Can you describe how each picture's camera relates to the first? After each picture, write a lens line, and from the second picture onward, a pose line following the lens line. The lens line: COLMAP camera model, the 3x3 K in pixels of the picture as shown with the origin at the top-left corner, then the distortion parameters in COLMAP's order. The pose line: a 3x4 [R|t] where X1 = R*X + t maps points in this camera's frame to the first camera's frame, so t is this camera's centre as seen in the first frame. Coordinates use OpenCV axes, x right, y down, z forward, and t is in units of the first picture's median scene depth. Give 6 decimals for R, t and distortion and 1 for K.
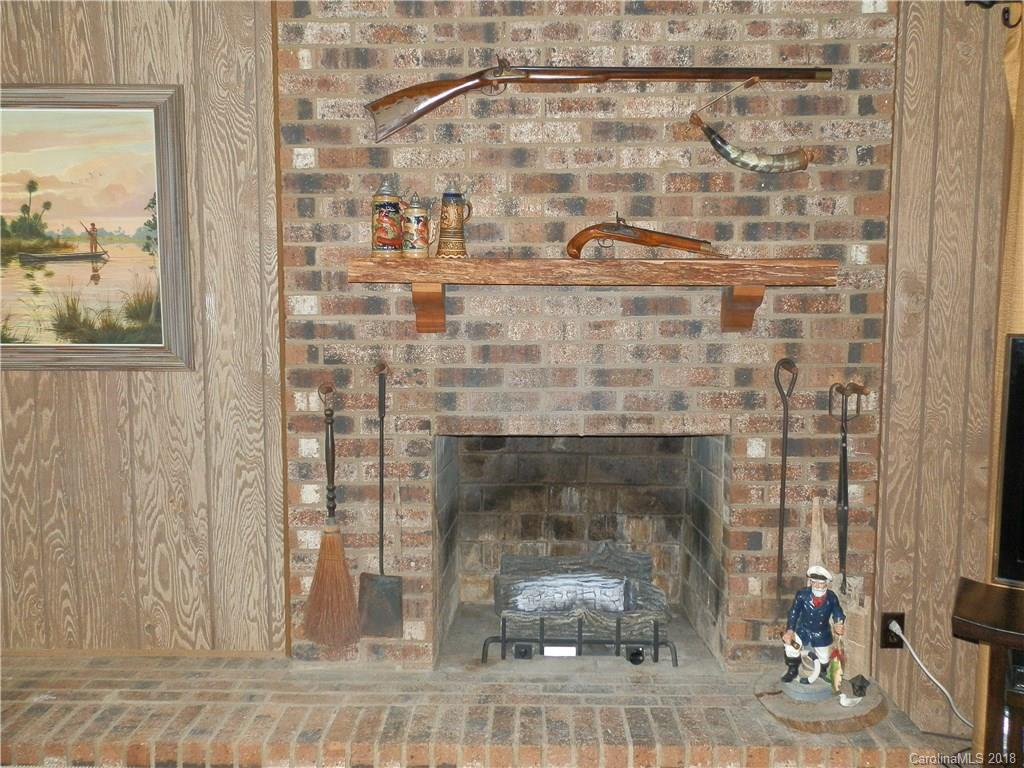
lens RADIAL K [[873.1, 0, 513.3], [0, 873.1, 385.1], [0, 0, 1]] dist [0.018956, -0.022528]
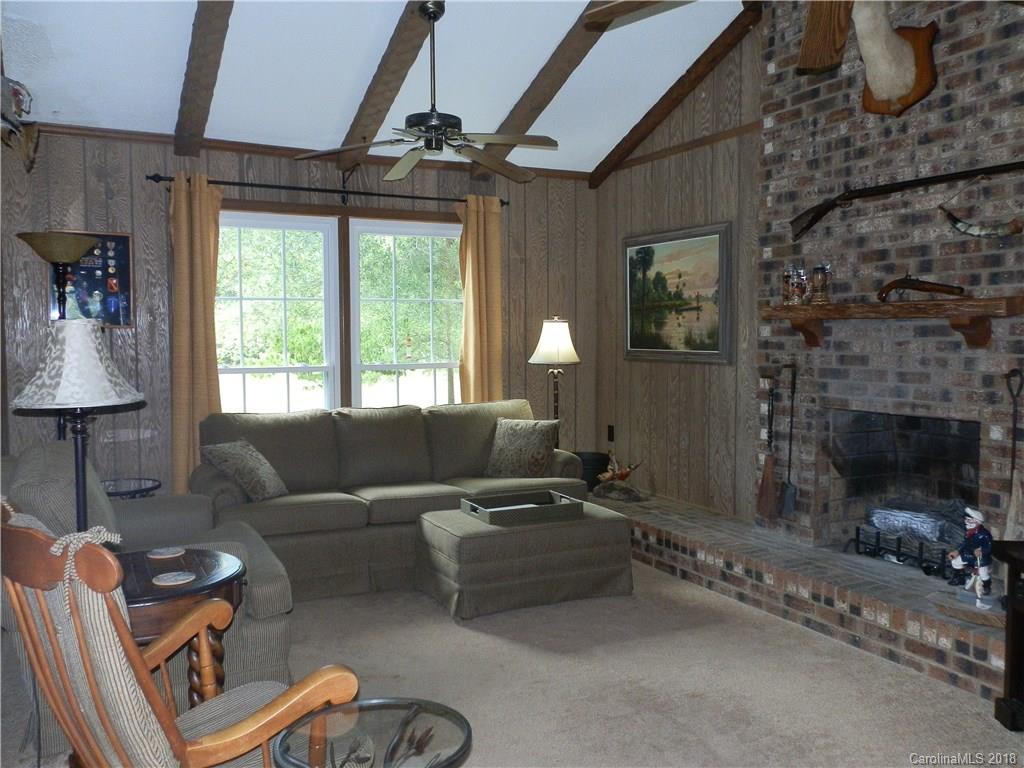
lens RADIAL K [[873.1, 0, 510.5], [0, 873.1, 383.7], [0, 0, 1]] dist [0.018956, -0.022528]
pose [[0.466979, 0.049729, -0.882869, 1.154402], [-0.079121, 0.996762, 0.014294, 0.035800], [0.880722, 0.063179, 0.469401, -0.341783]]
